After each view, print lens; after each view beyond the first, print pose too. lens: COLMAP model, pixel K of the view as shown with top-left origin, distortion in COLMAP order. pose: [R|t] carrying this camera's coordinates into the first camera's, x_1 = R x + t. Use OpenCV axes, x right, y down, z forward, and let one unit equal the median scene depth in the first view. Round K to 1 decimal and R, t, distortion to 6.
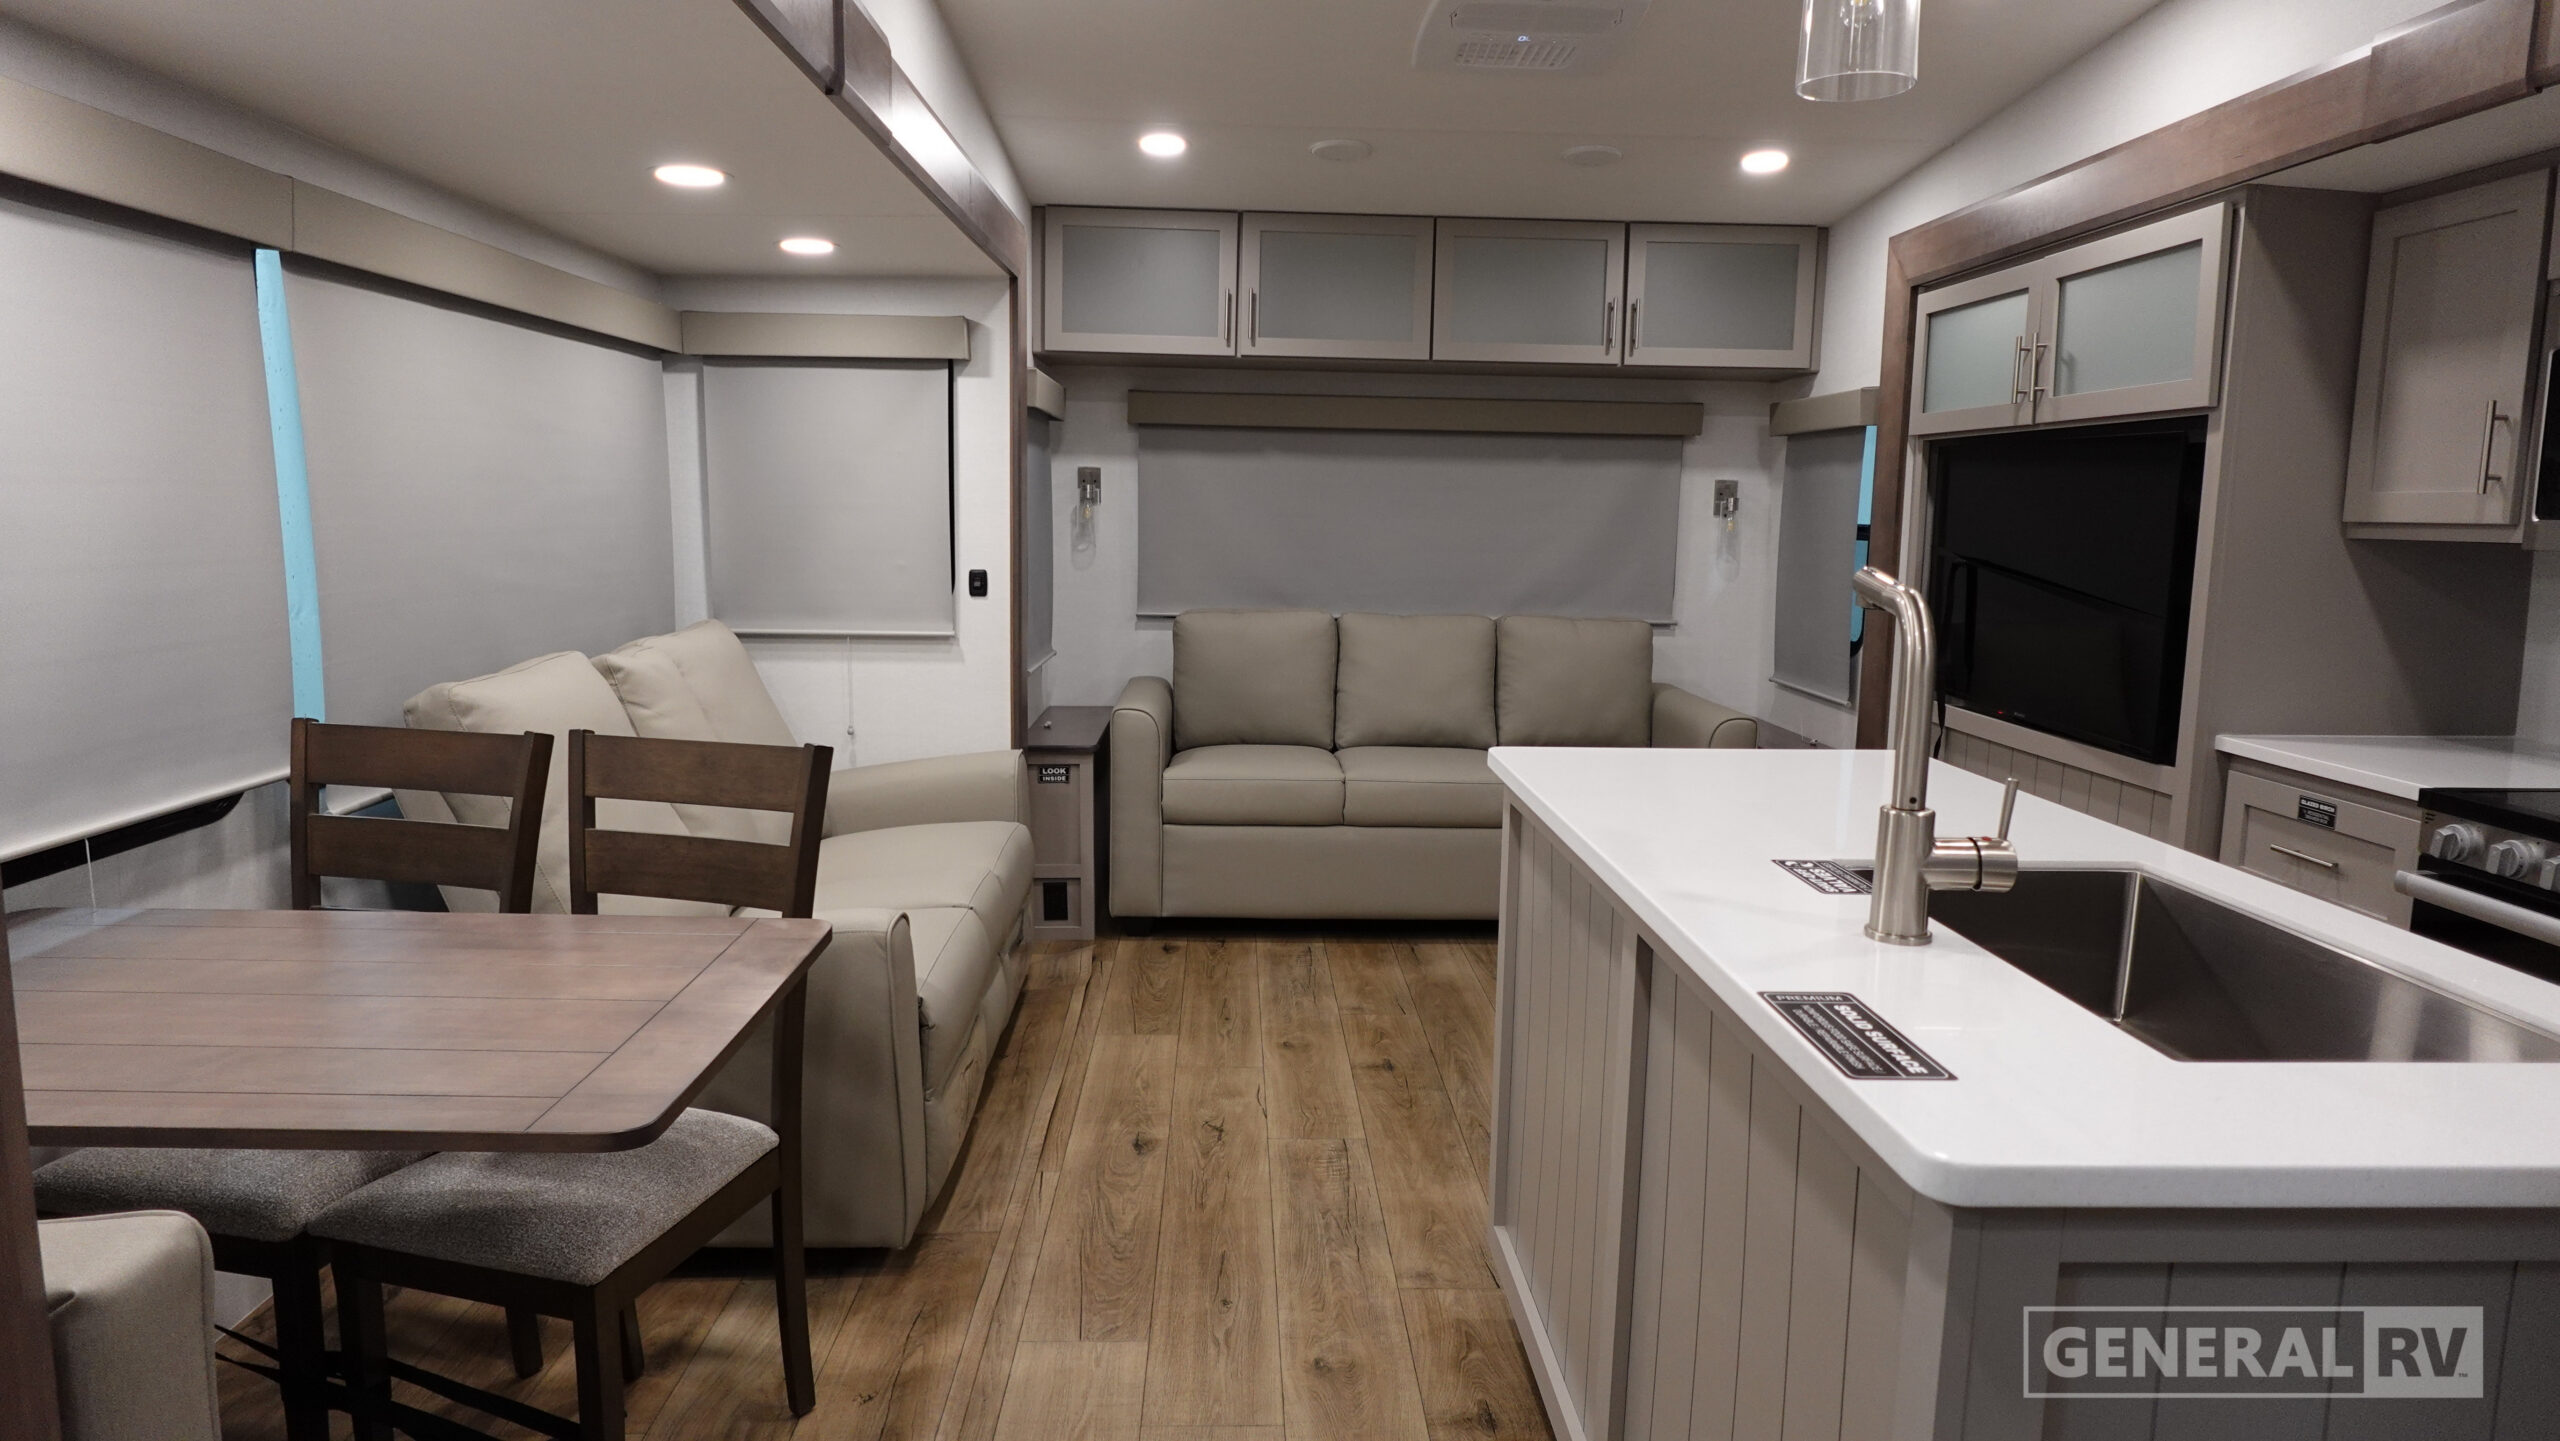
lens RADIAL K [[1505.7, 0, 1286.0], [0, 1505.7, 713.9], [0, 0, 1]] dist [-0.000293, 0.002098]
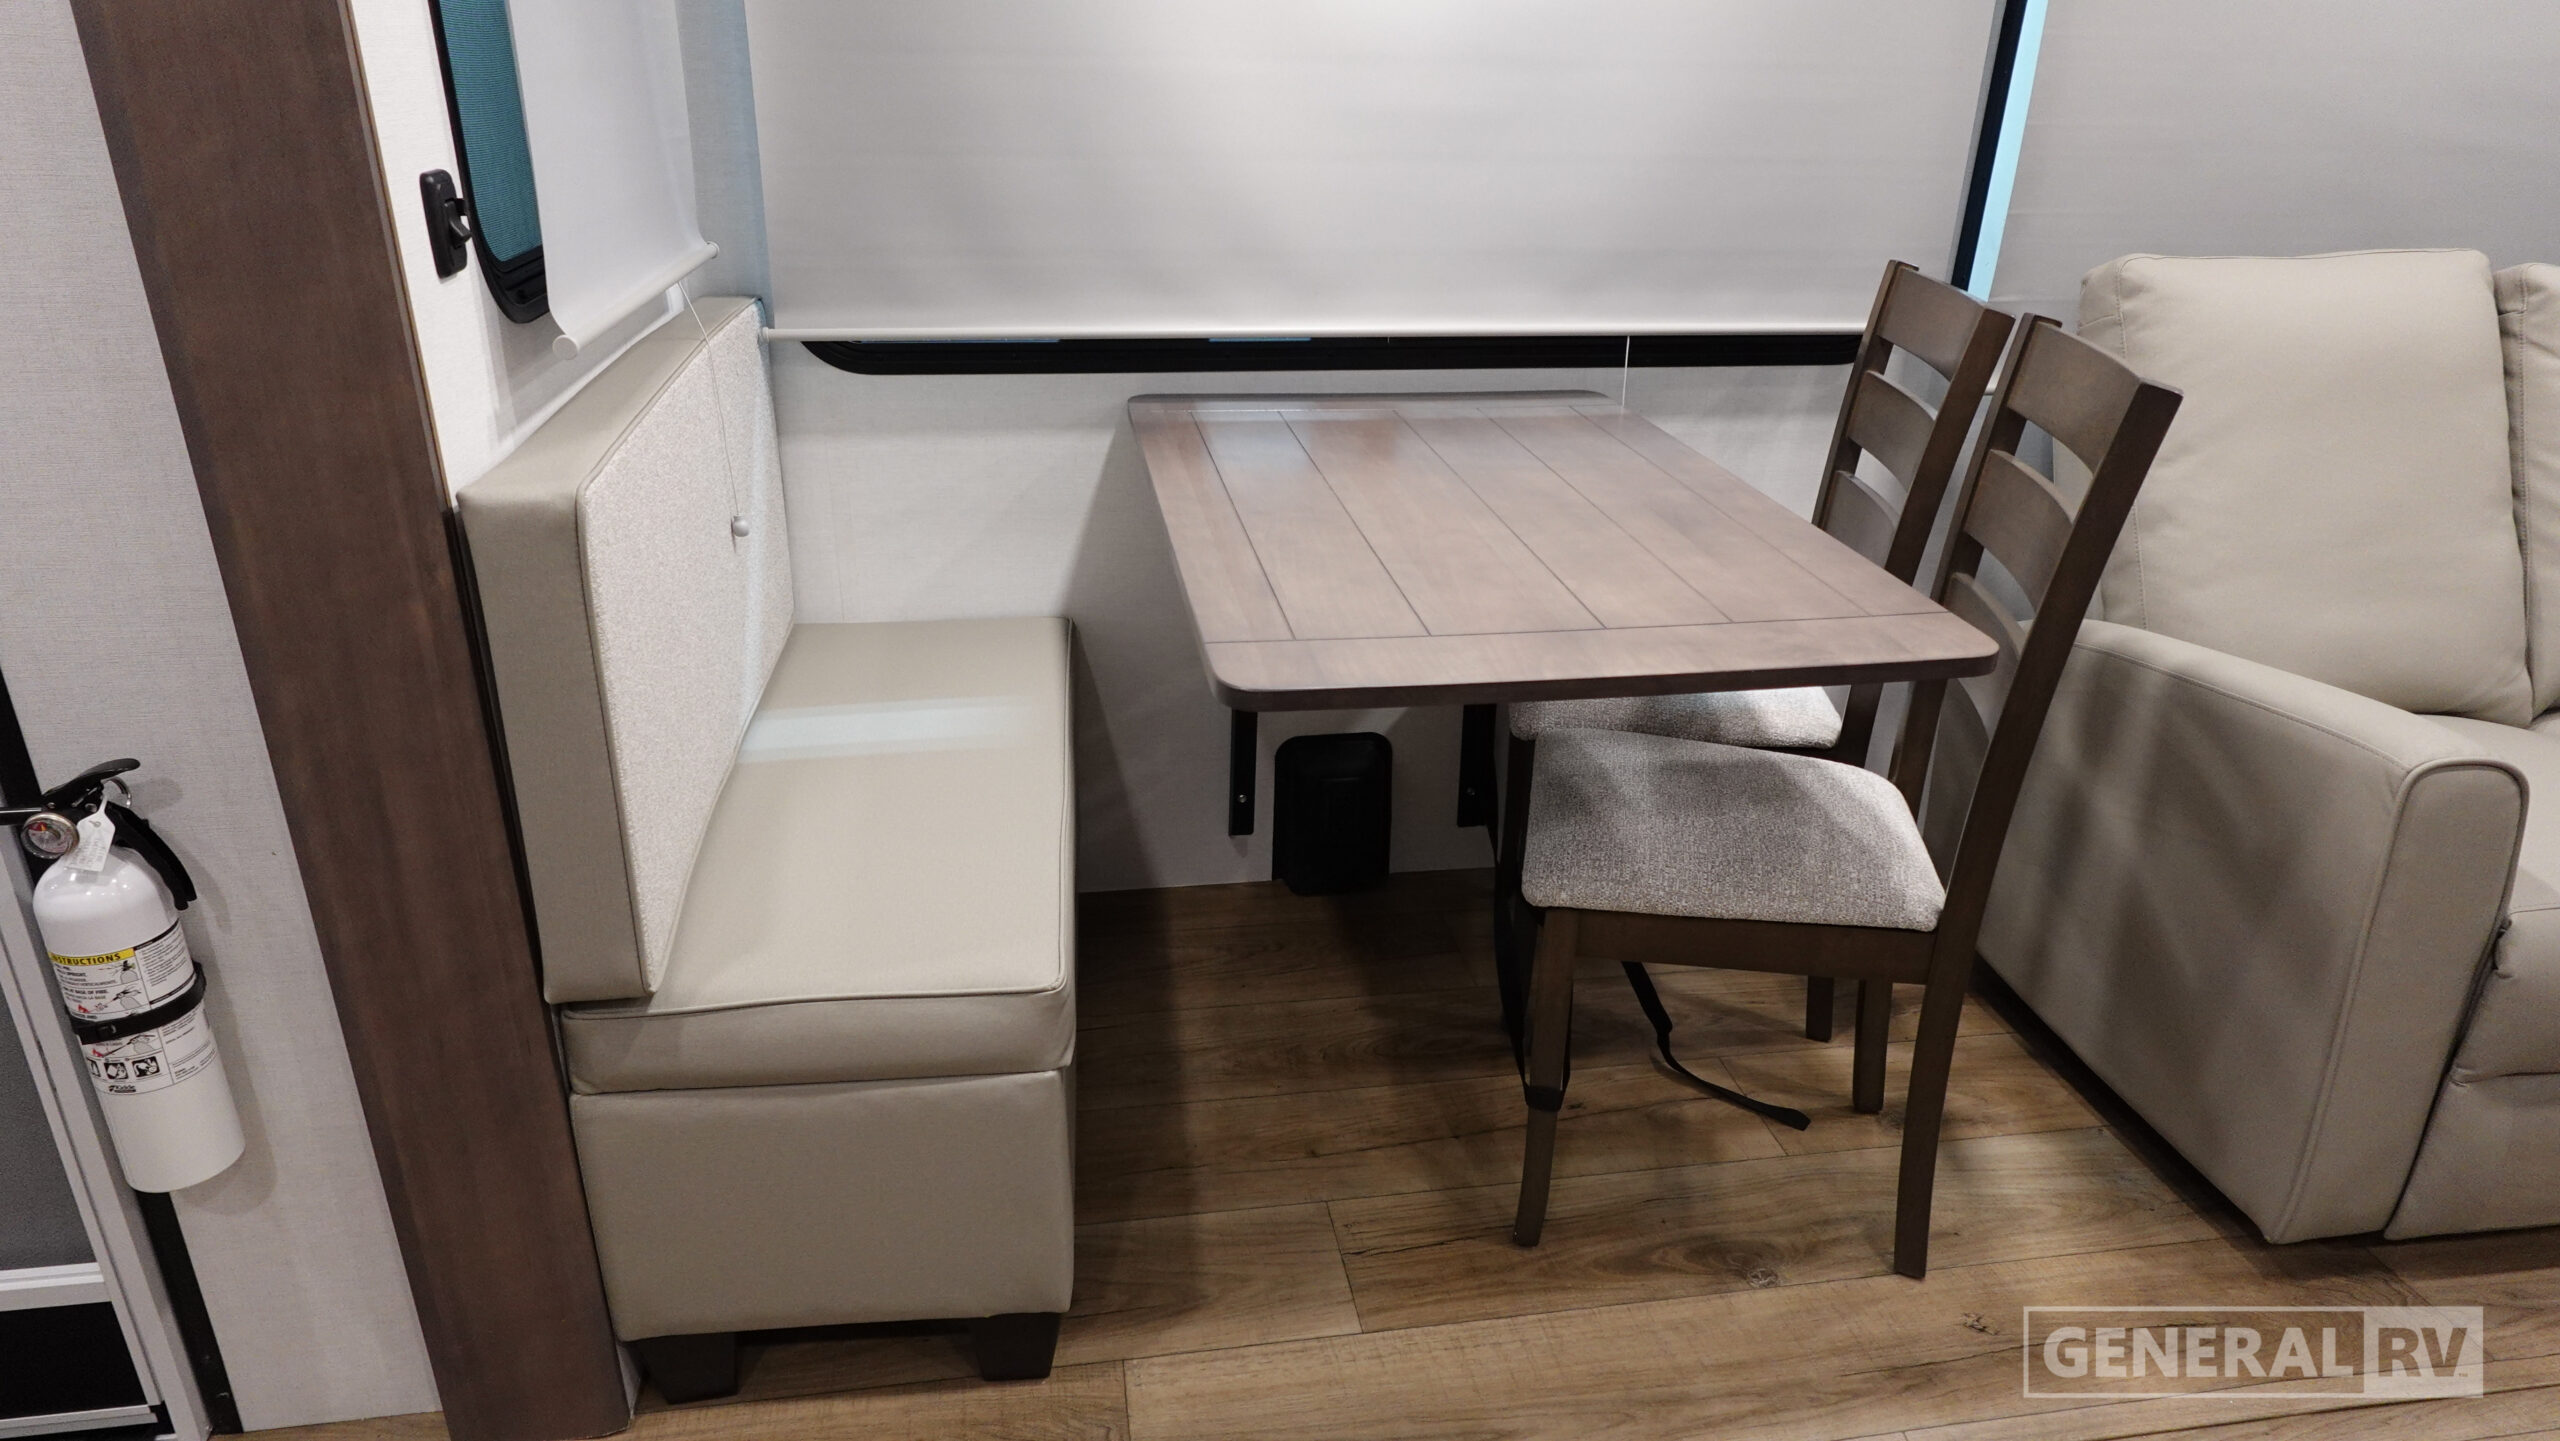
lens RADIAL K [[1568.8, 0, 1289.1], [0, 1568.8, 717.4], [0, 0, 1]] dist [-0.002533, 0.003435]
pose [[0.122581, 0.380555, -0.916598, 0.257823], [-0.156598, 0.919410, 0.360780, -0.027583], [0.980026, 0.099312, 0.172296, 0.535936]]
